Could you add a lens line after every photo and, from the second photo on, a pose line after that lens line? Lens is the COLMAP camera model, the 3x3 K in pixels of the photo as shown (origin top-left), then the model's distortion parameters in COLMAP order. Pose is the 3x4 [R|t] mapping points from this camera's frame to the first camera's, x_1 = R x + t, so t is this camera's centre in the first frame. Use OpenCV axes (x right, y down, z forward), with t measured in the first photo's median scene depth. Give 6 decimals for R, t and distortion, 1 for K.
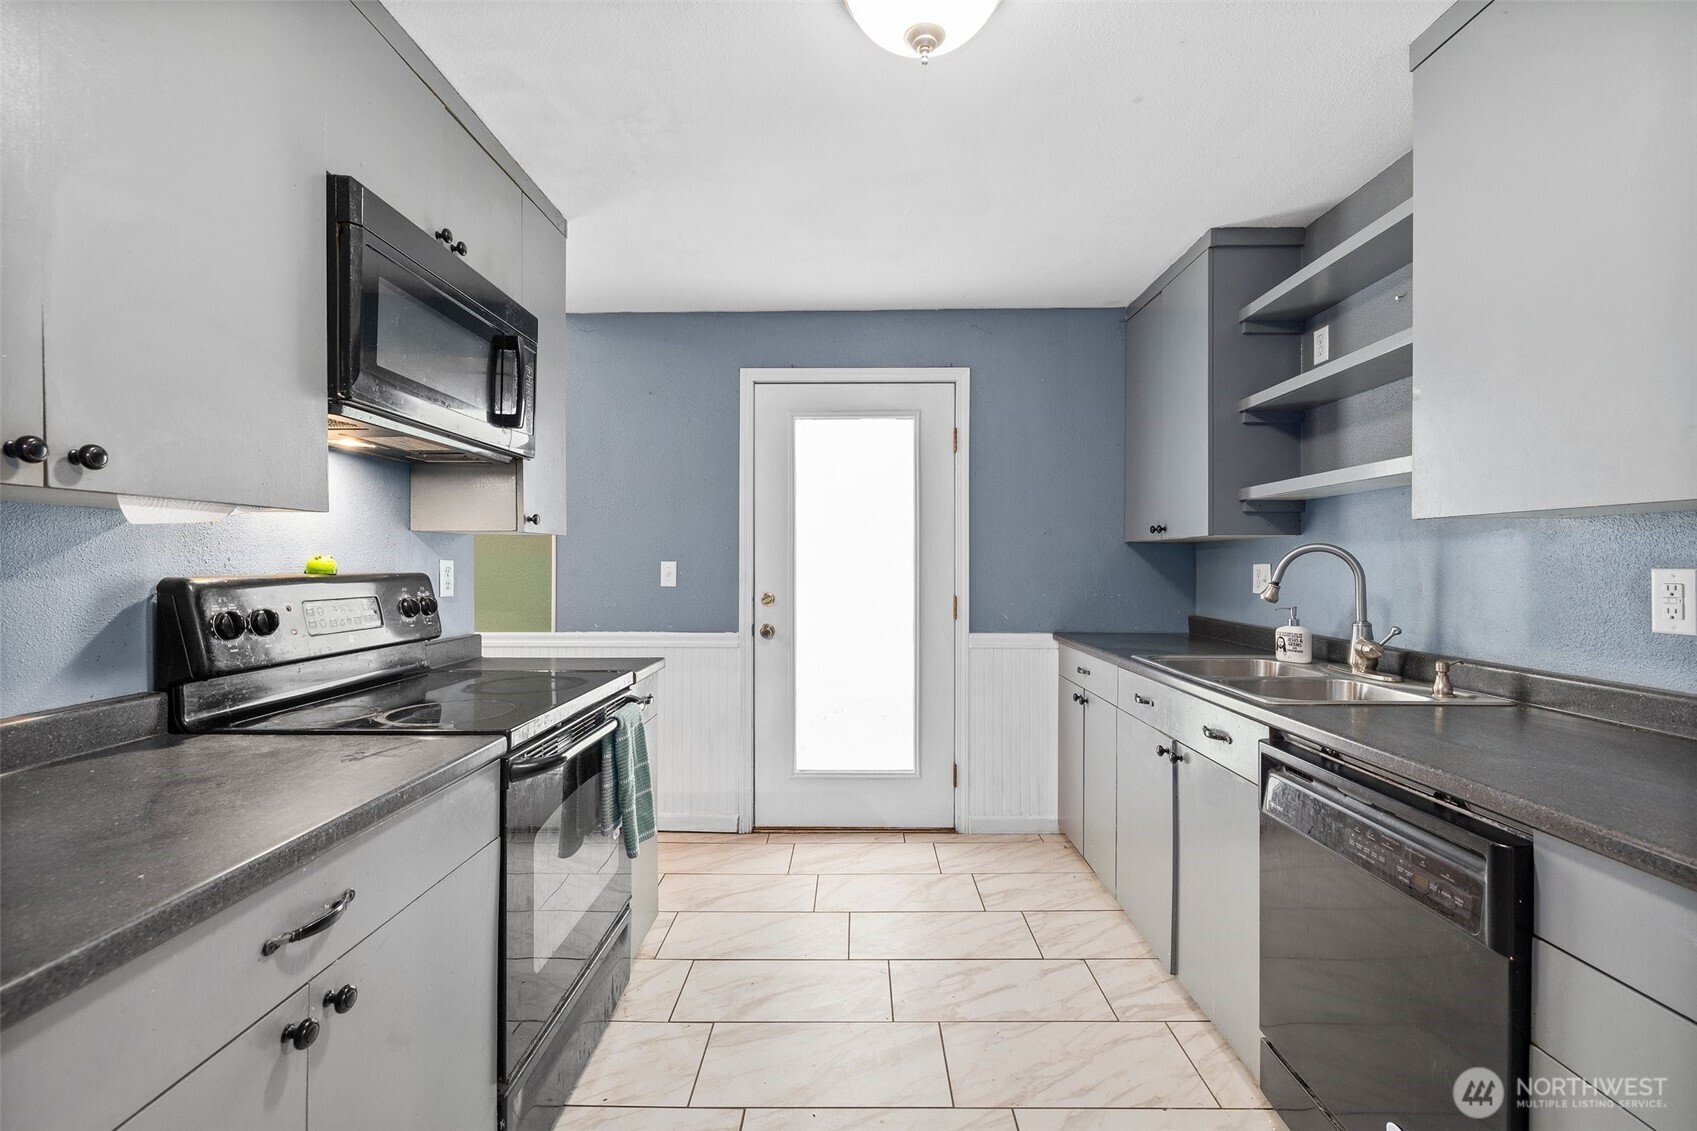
lens RADIAL K [[727.9, 0, 852.9], [0, 727.9, 565.5], [0, 0, 1]] dist [0.000824, -0.000024]
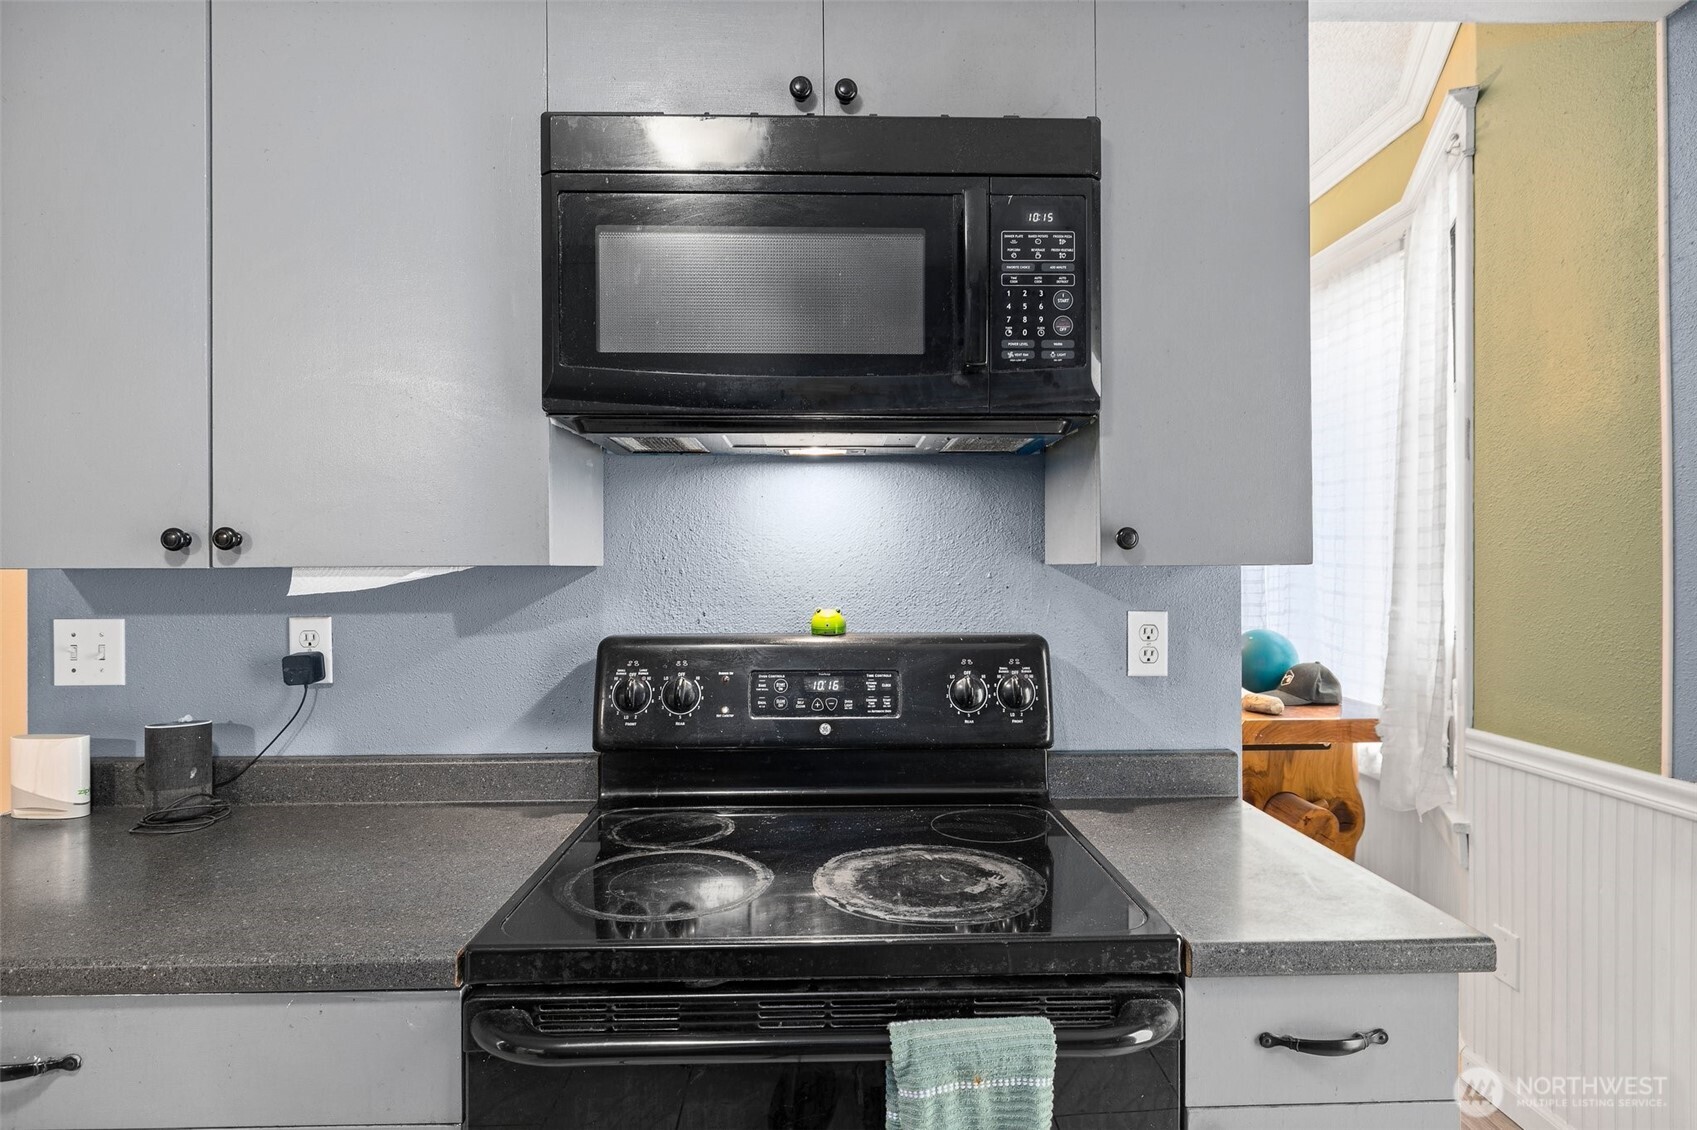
lens RADIAL K [[920.6, 0, 850.7], [0, 920.6, 563.1], [0, 0, 1]] dist [-0.002423, -0.000710]
pose [[0.034750, -0.004944, -0.999384, 0.150893], [-0.000949, 0.999987, -0.004980, -0.041904], [0.999396, 0.001121, 0.034745, 0.756699]]
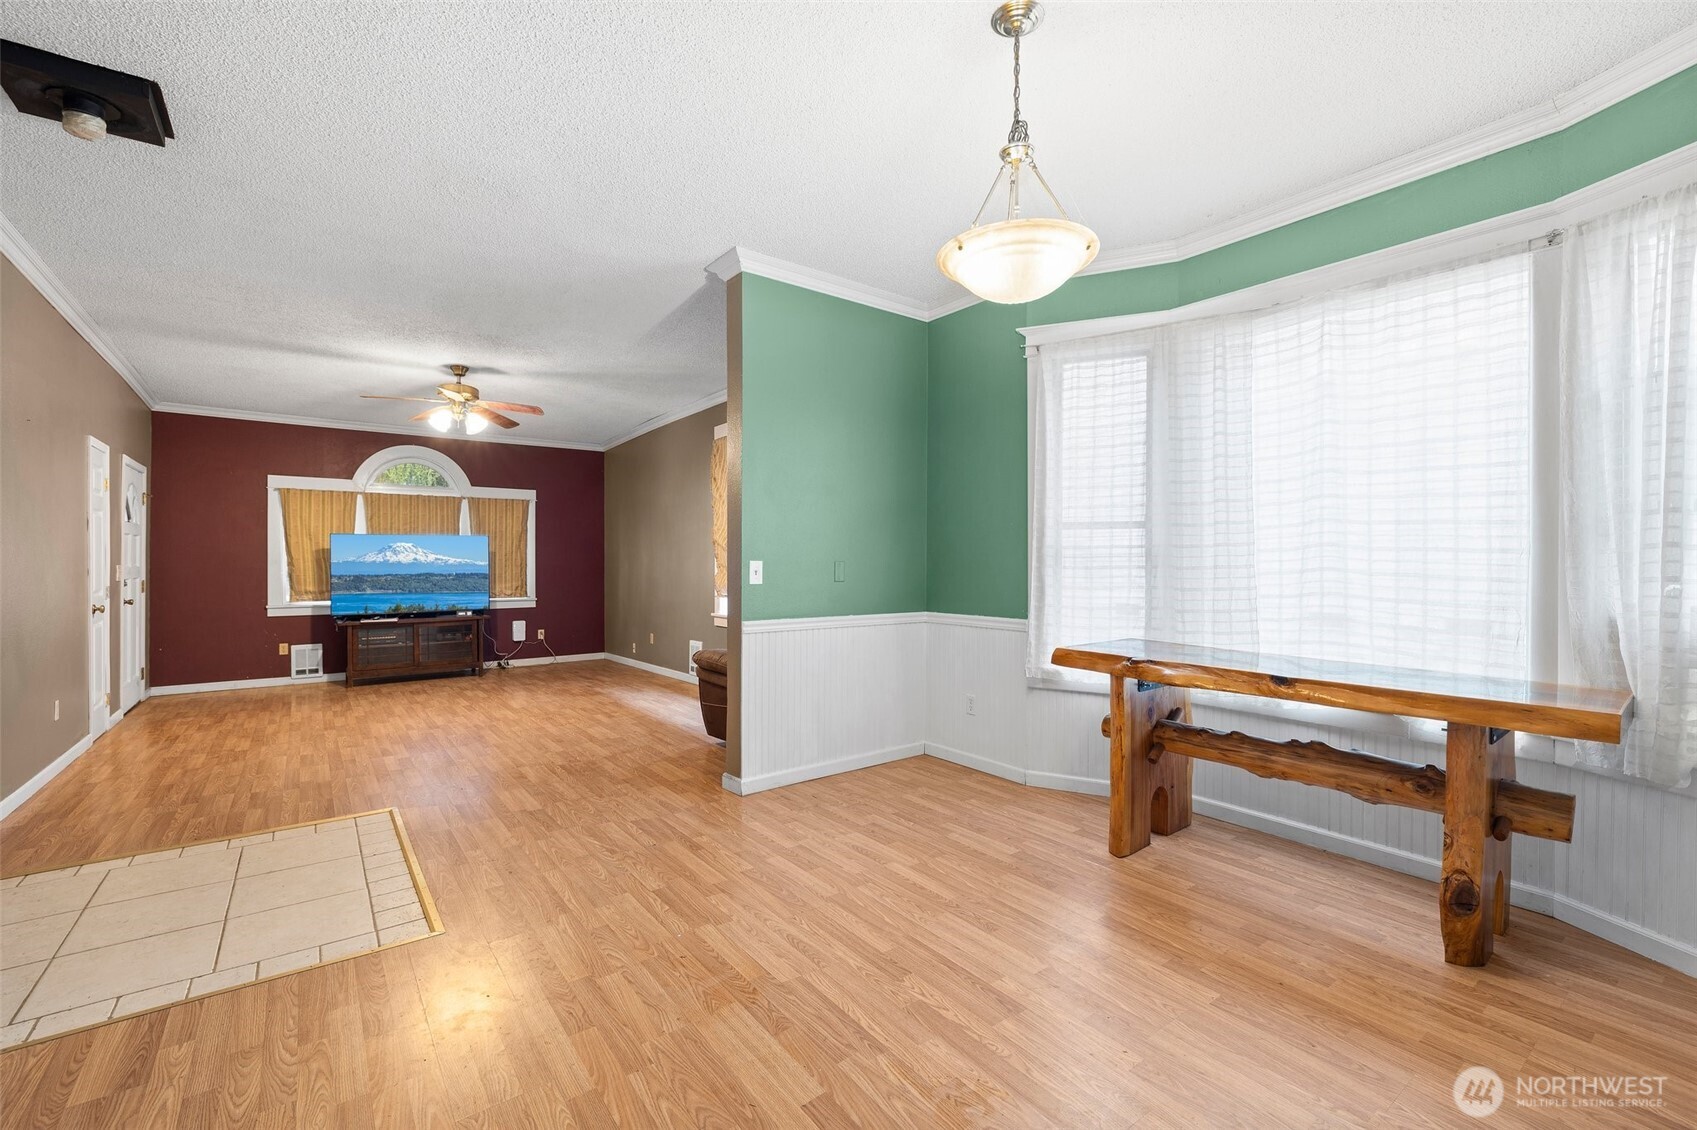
lens RADIAL K [[726.2, 0, 851.8], [0, 726.2, 566.2], [0, 0, 1]] dist [-0.000486, 0.000283]
pose [[0.609720, 0.002315, -0.792613, -0.916760], [-0.003038, 0.999995, 0.000584, -0.014316], [0.792611, 0.002052, 0.609724, 0.075908]]
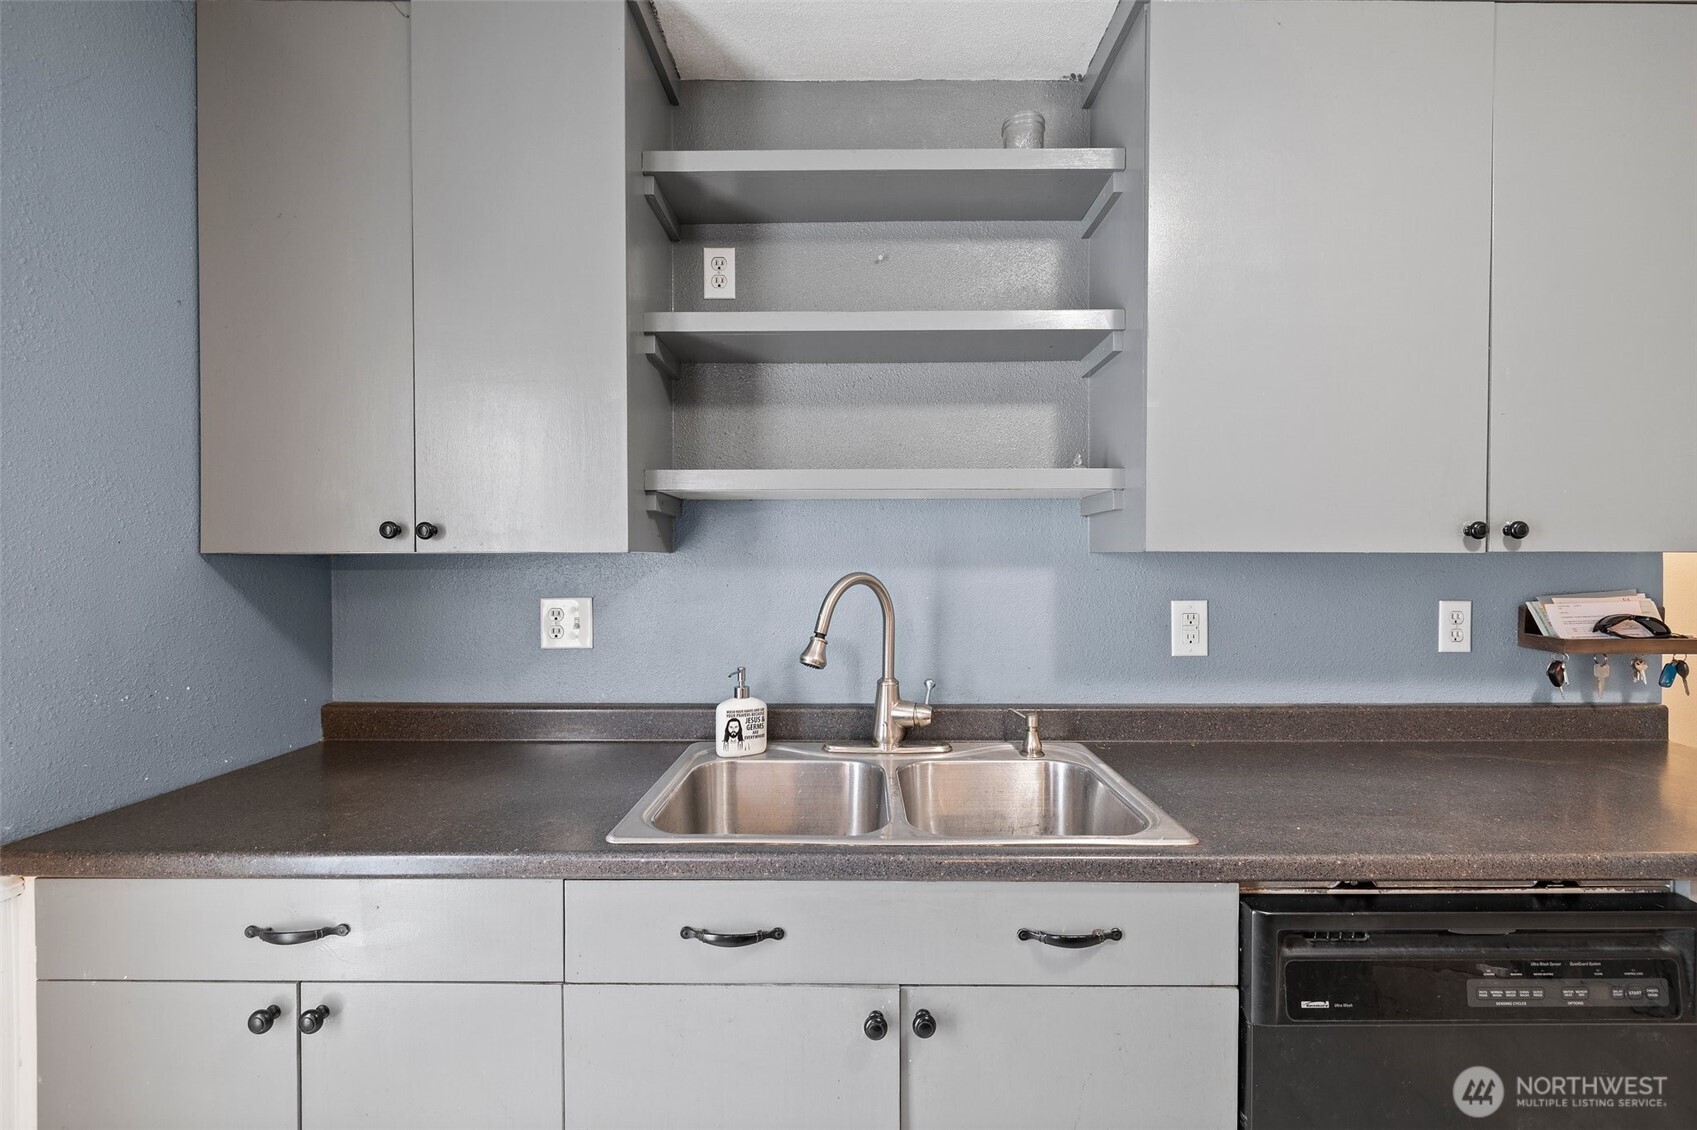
lens RADIAL K [[727.9, 0, 852.9], [0, 727.9, 565.0], [0, 0, 1]] dist [0.000824, -0.000024]
pose [[0.000168, -0.007458, 0.999972, -0.035099], [0.003815, 0.999965, 0.007457, -0.039674], [-0.999993, 0.003814, 0.000197, 0.942771]]
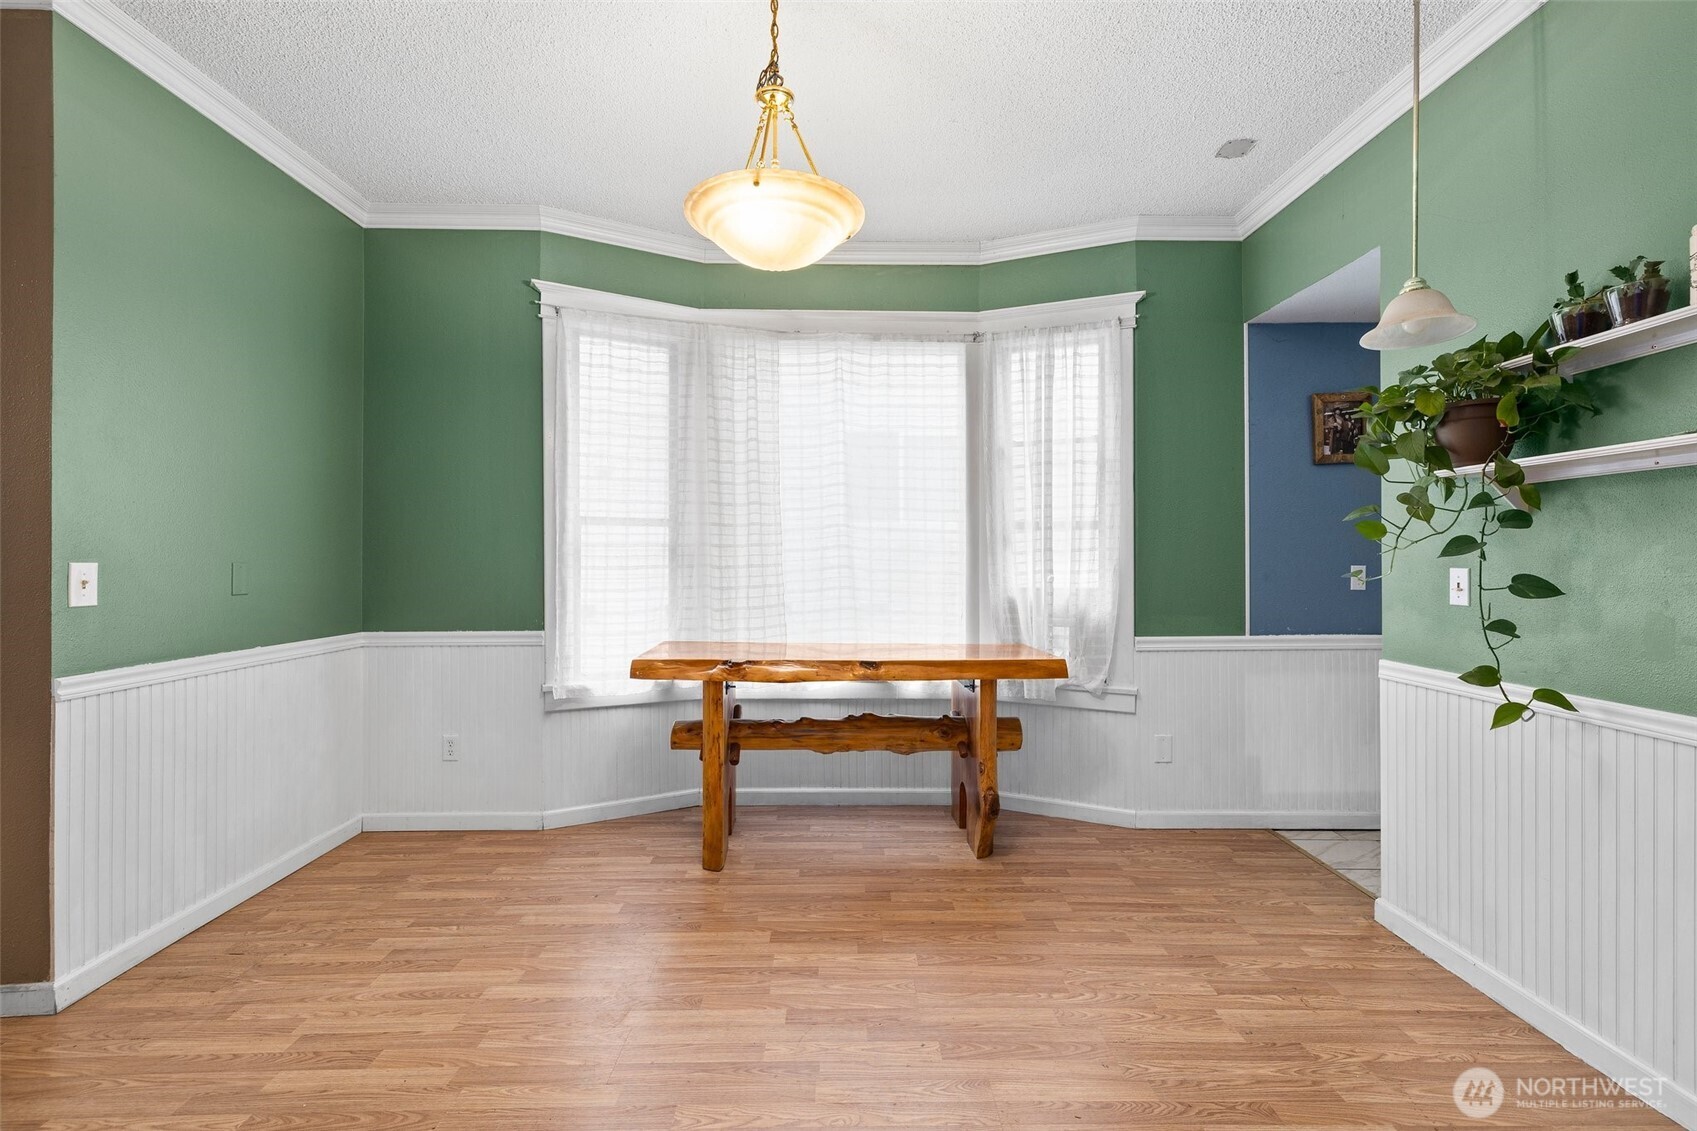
lens RADIAL K [[736.4, 0, 855.9], [0, 736.4, 558.4], [0, 0, 1]] dist [-0.000321, 0.000002]
pose [[0.999564, -0.005170, 0.029065, -1.463600], [0.005317, 0.999973, -0.004994, -0.021094], [-0.029039, 0.005147, 0.999565, -0.021578]]
